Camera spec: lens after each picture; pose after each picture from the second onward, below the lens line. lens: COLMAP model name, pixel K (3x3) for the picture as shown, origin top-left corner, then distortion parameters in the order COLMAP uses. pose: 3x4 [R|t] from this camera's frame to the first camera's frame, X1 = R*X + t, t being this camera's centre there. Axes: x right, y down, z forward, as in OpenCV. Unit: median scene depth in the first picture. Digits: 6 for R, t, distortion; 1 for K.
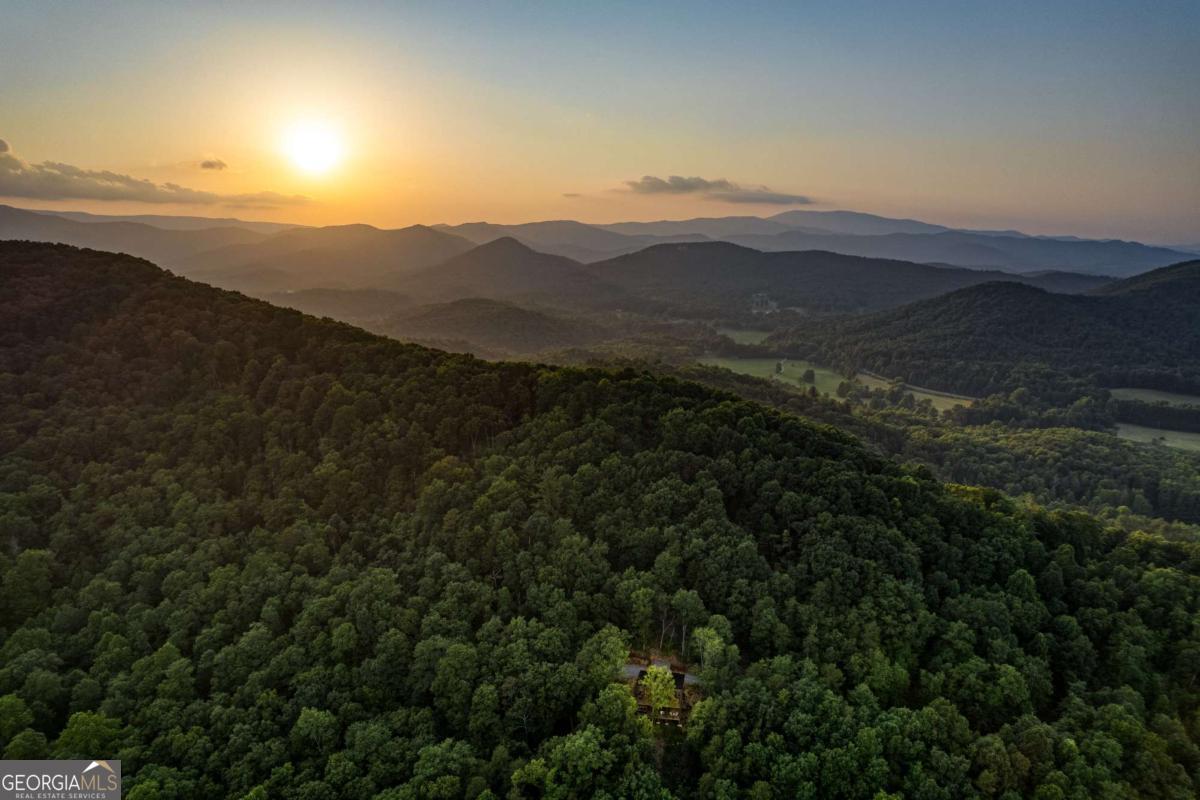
lens RADIAL K [[777.4, 0, 598.6], [0, 777.4, 396.0], [0, 0, 1]] dist [-0.047268, -0.000381]
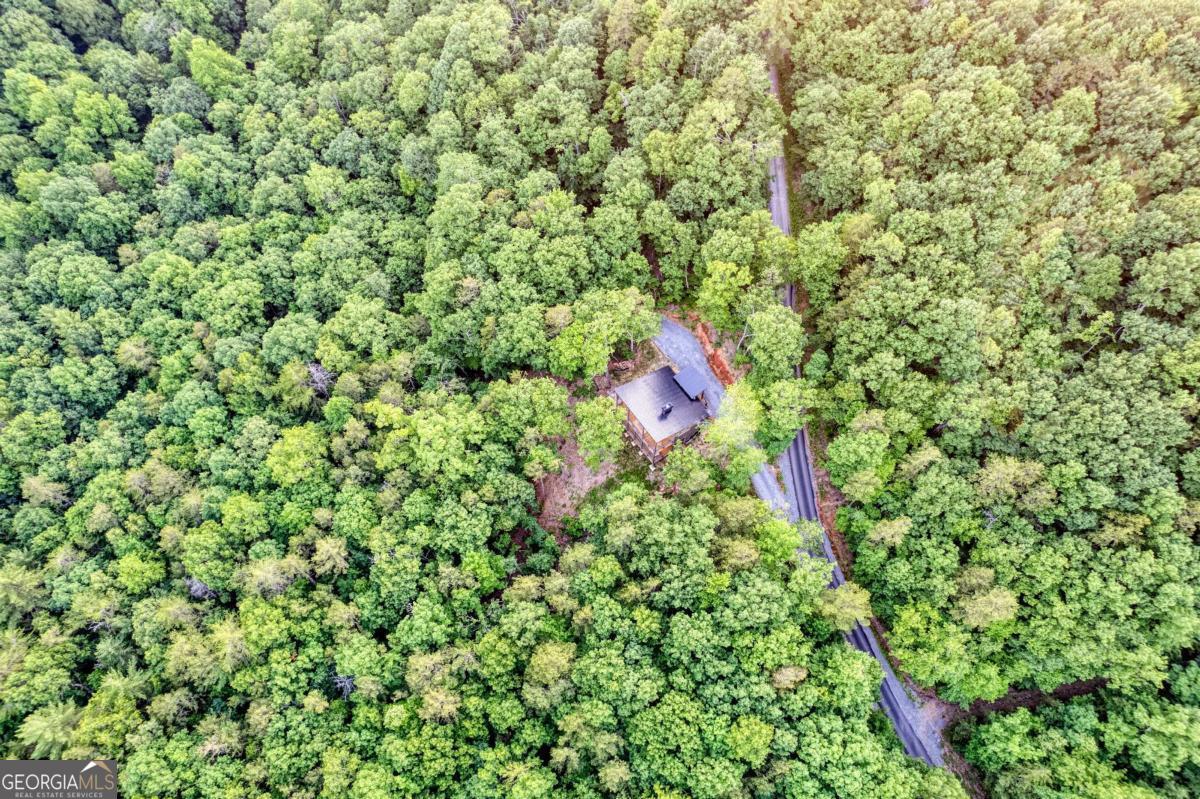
lens RADIAL K [[777.4, 0, 600.3], [0, 777.4, 399.7], [0, 0, 1]] dist [-0.047268, -0.000381]
pose [[0.693980, 0.627472, -0.353086, 0.284576], [-0.143030, 0.600774, 0.786520, -0.144004], [0.705644, -0.495327, 0.506673, 0.668561]]
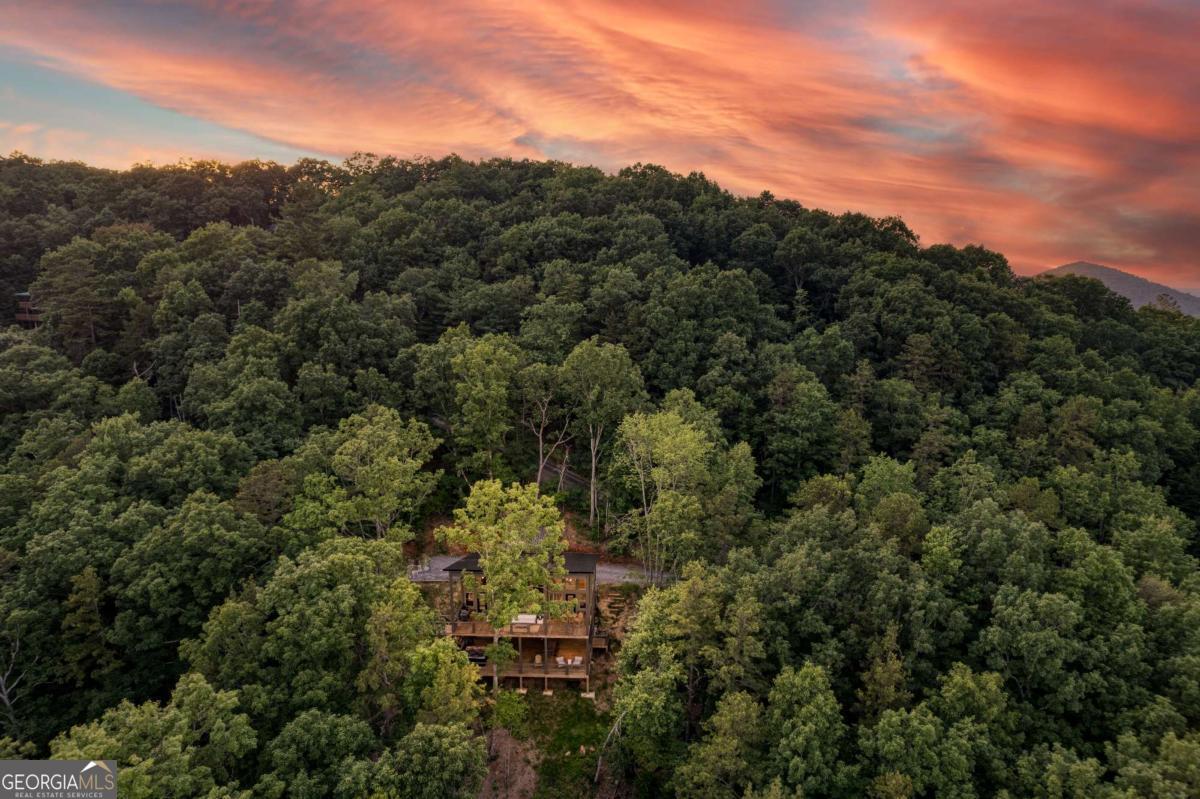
lens RADIAL K [[777.4, 0, 603.4], [0, 777.4, 405.4], [0, 0, 1]] dist [-0.047268, -0.000381]
pose [[0.991707, -0.018329, 0.127205, 0.074562], [0.020459, 0.999671, -0.015452, 0.319964], [-0.126879, 0.017927, 0.991756, 0.691022]]
